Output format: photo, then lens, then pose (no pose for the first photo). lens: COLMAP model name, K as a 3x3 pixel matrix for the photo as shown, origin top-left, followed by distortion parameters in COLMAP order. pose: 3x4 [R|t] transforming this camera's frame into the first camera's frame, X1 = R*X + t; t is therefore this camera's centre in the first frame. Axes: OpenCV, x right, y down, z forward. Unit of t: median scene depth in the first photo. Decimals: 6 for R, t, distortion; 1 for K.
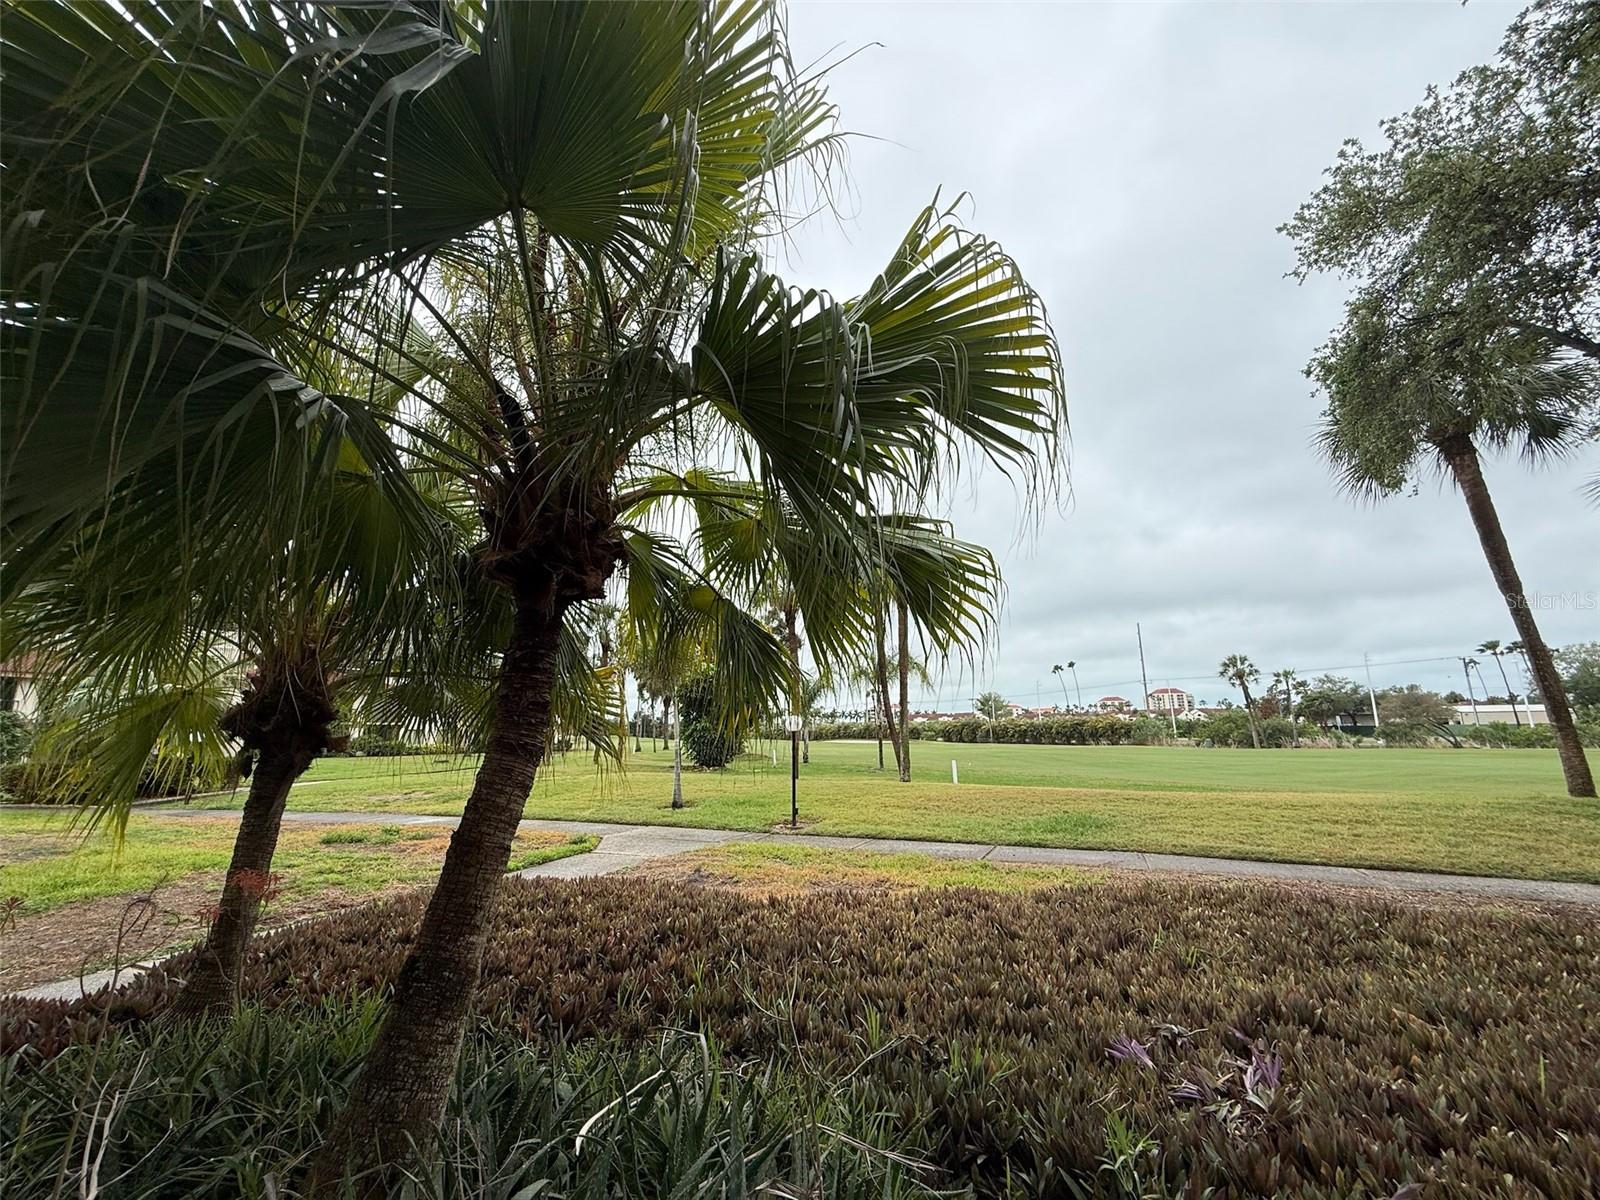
lens RADIAL K [[634.9, 0, 797.0], [0, 634.9, 602.7], [0, 0, 1]] dist [-0.001493, -0.000089]
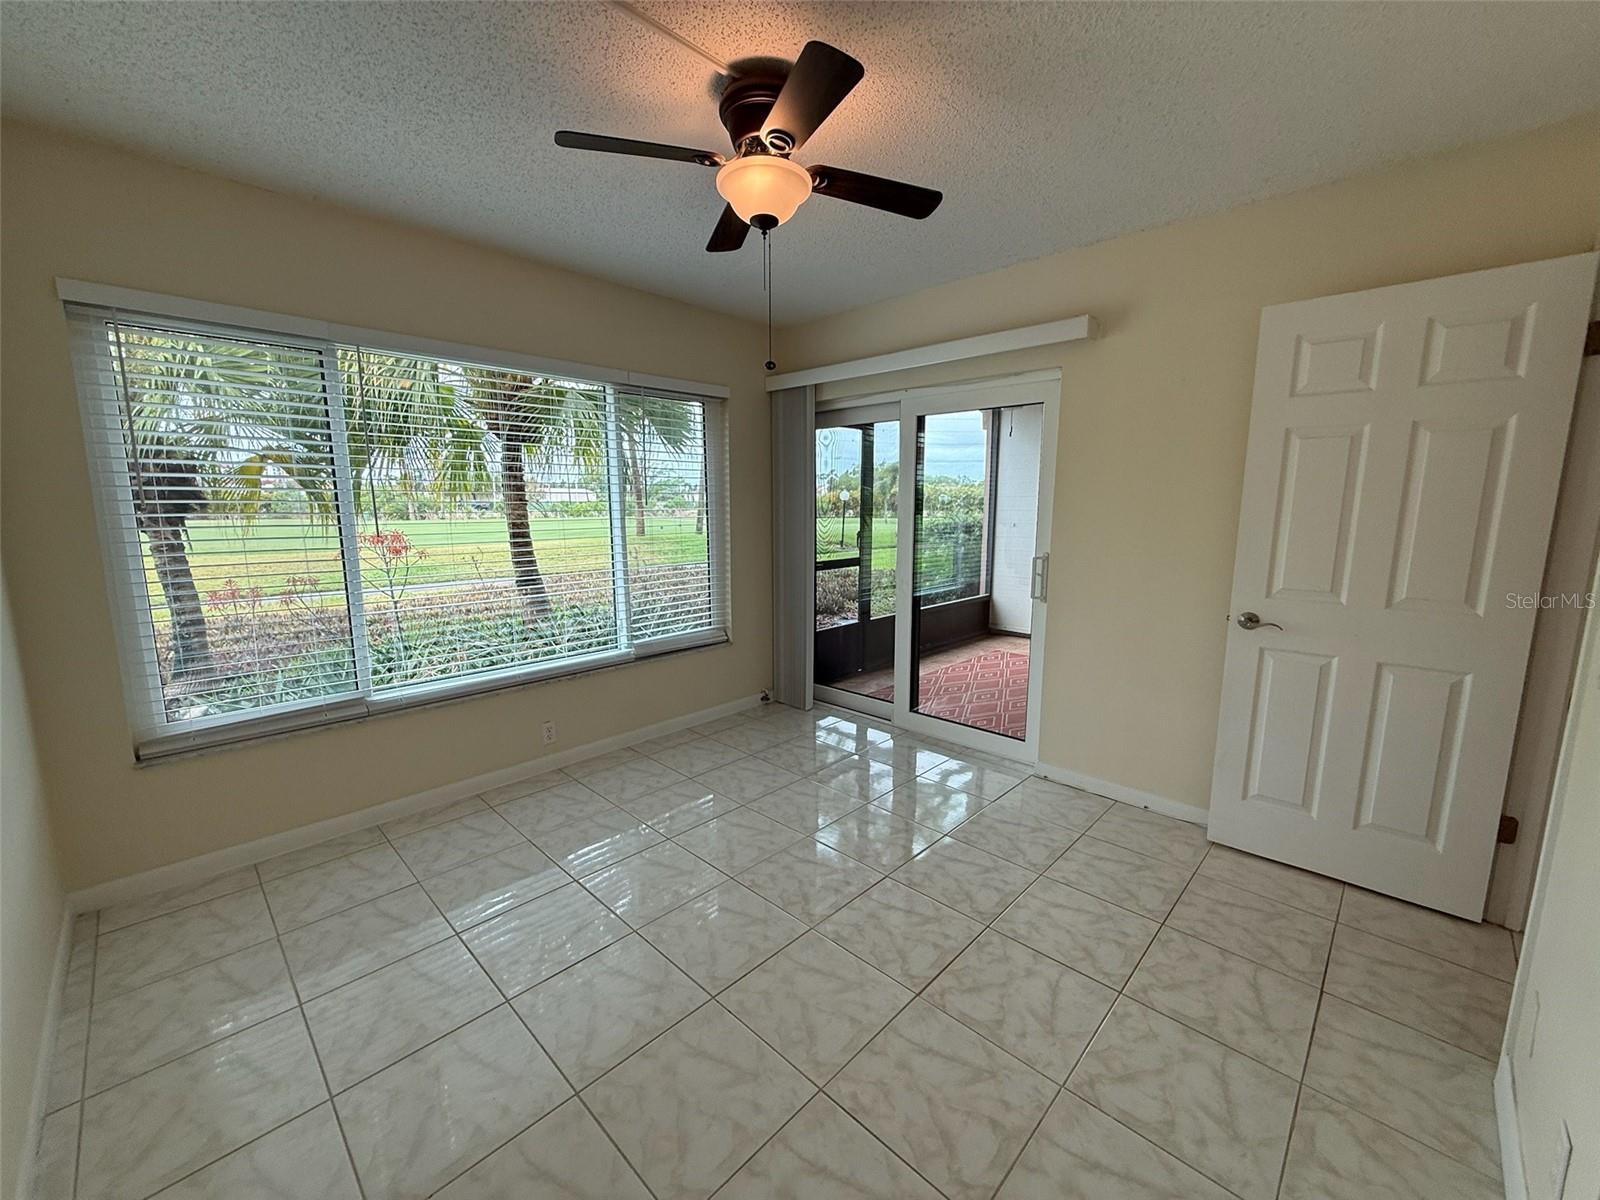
lens RADIAL K [[637.5, 0, 794.2], [0, 637.5, 602.4], [0, 0, 1]] dist [0.001203, -0.000098]
pose [[0.372577, -0.132065, 0.918556, -0.269638], [-0.191119, 0.957684, 0.215210, -0.015704], [-0.908108, -0.255736, 0.331571, -0.103001]]
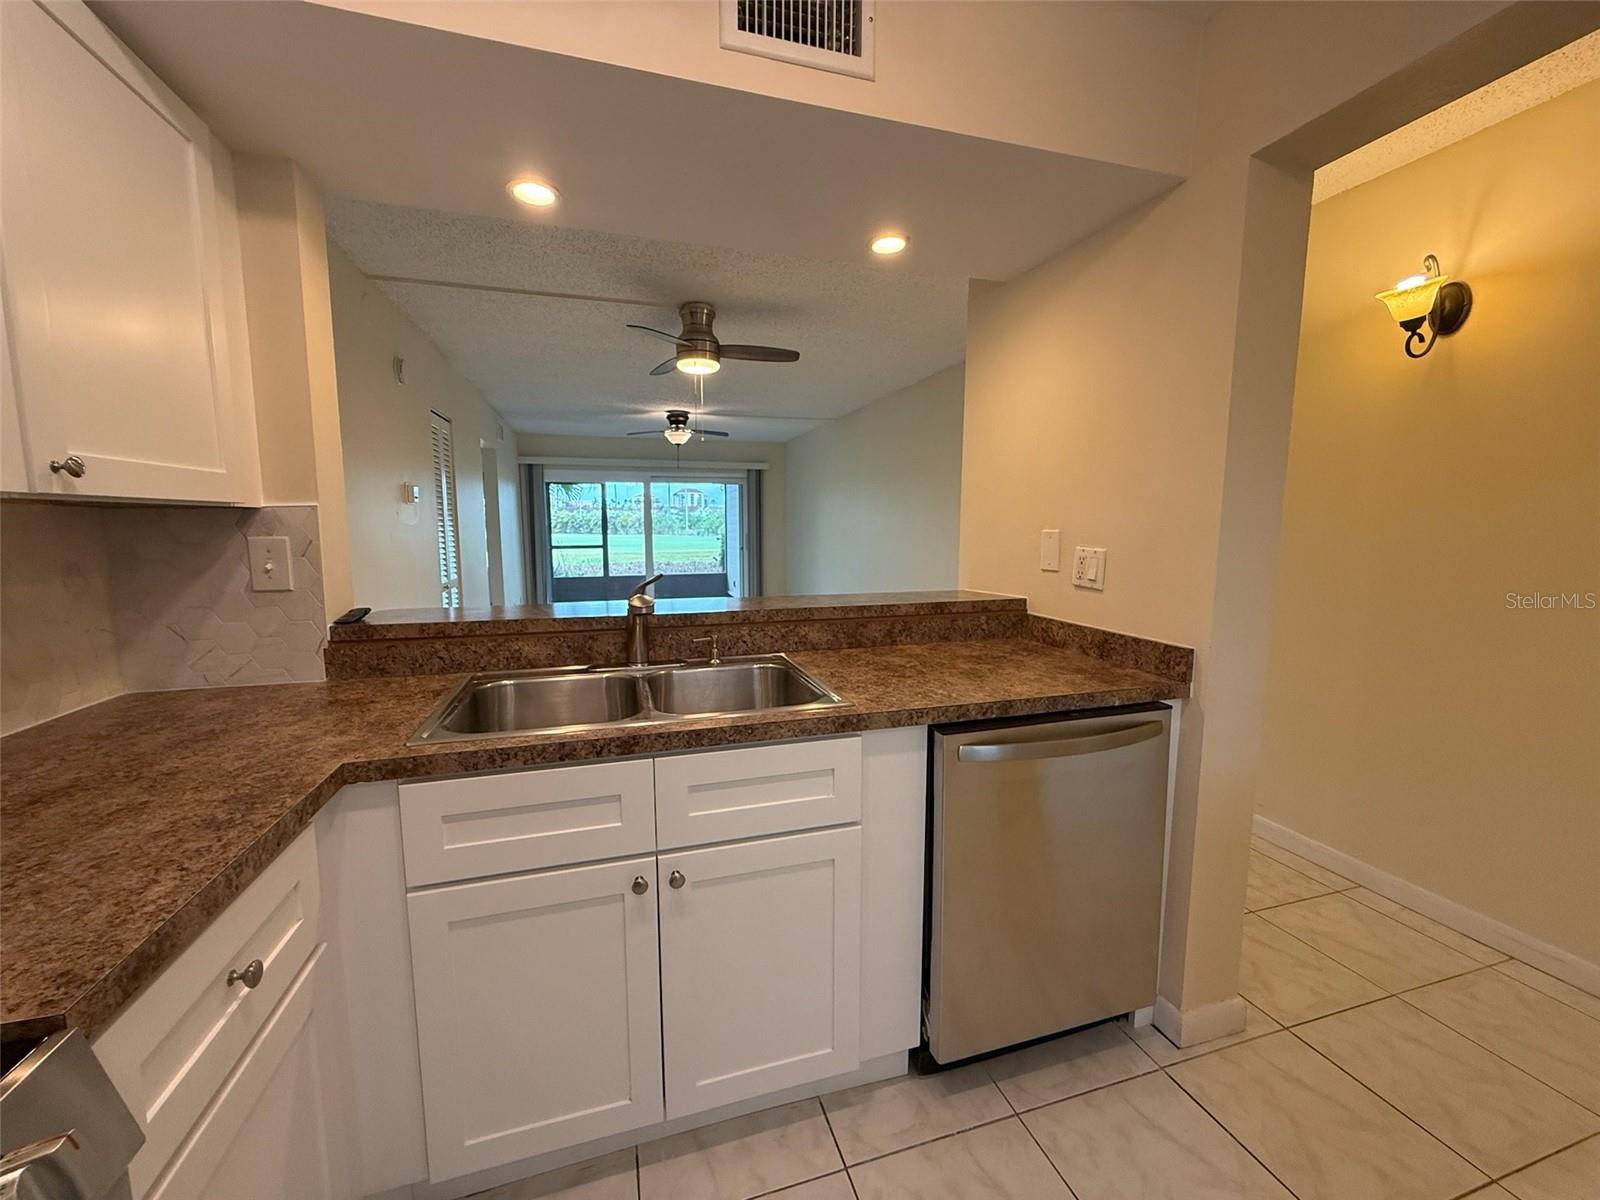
lens RADIAL K [[639.4, 0, 798.1], [0, 639.4, 604.1], [0, 0, 1]] dist [0.000635, 0.000291]
pose [[0.773239, -0.066465, 0.630621, -0.234400], [-0.138504, 0.952777, 0.270246, -0.110251], [-0.618804, -0.296308, 0.727519, -0.578711]]
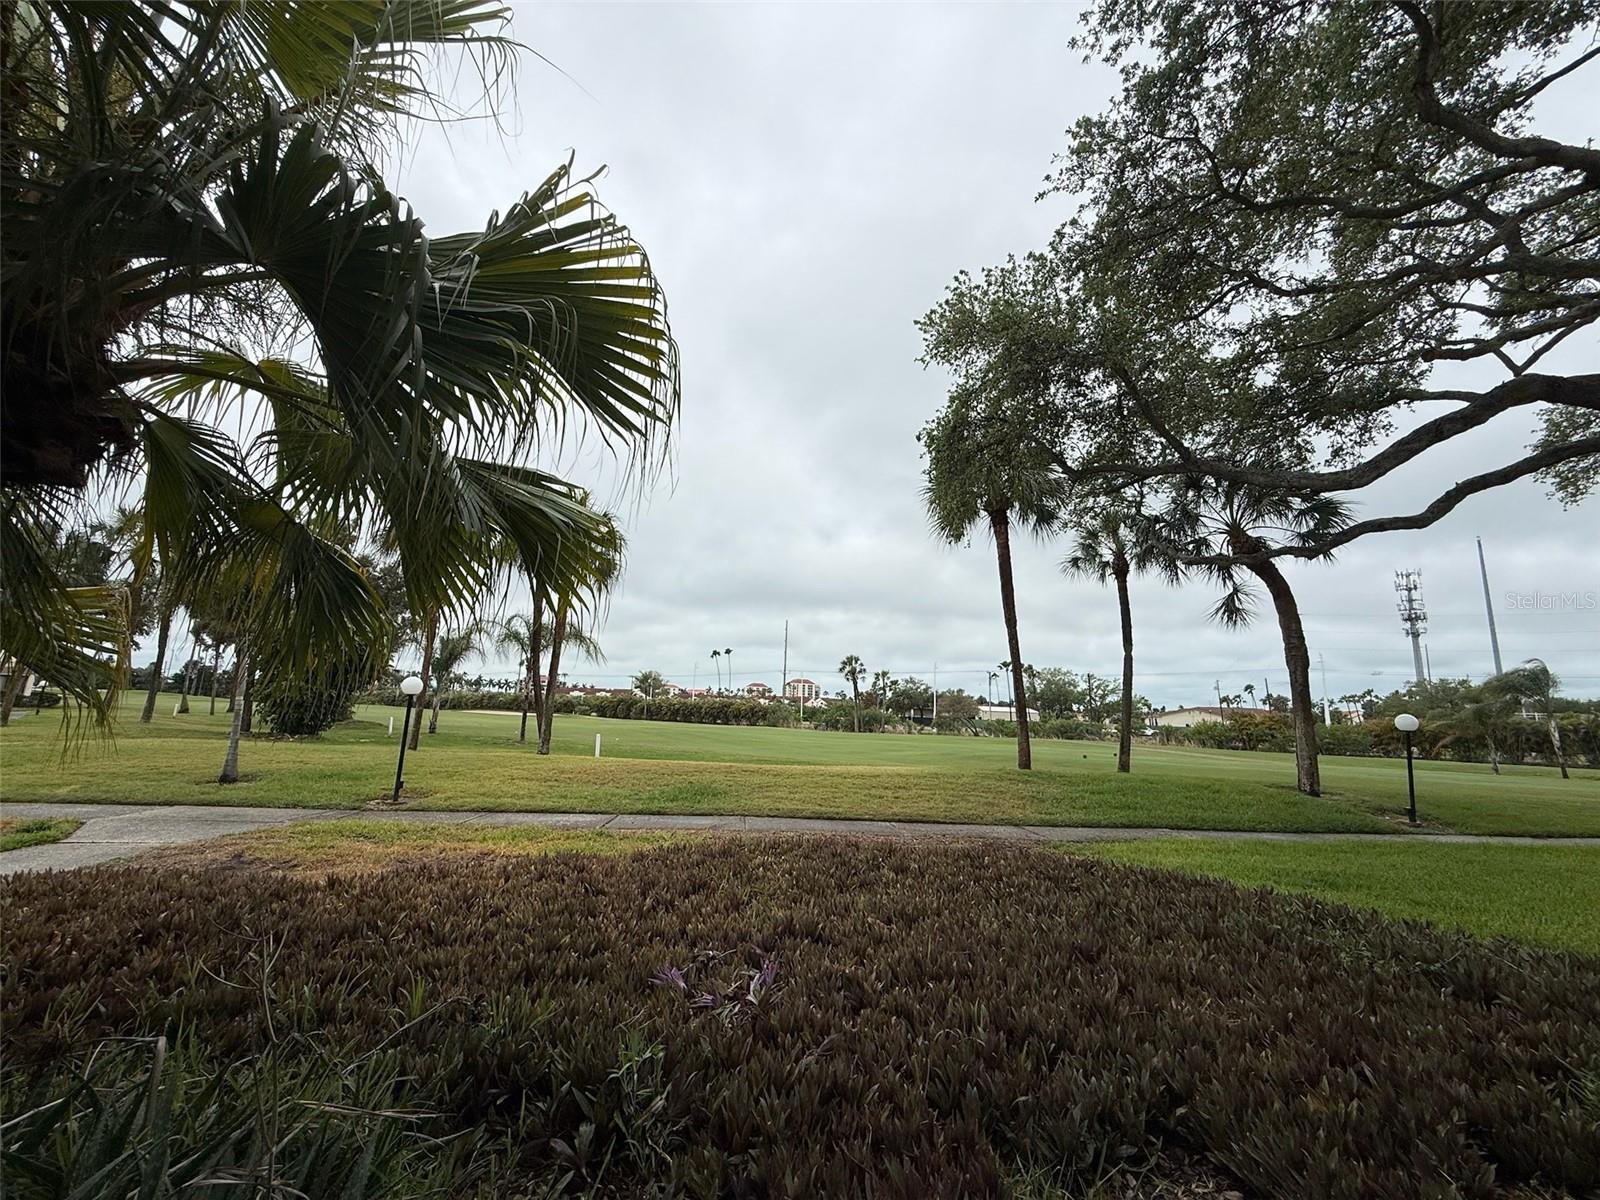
lens RADIAL K [[635.0, 0, 796.1], [0, 635.0, 601.6], [0, 0, 1]] dist [-0.000884, 0.000081]
pose [[0.867714, 0.127377, 0.480467, 0.011489], [-0.143670, 0.989621, -0.002894, 0.000836], [-0.475849, -0.066518, 0.877008, -0.008864]]
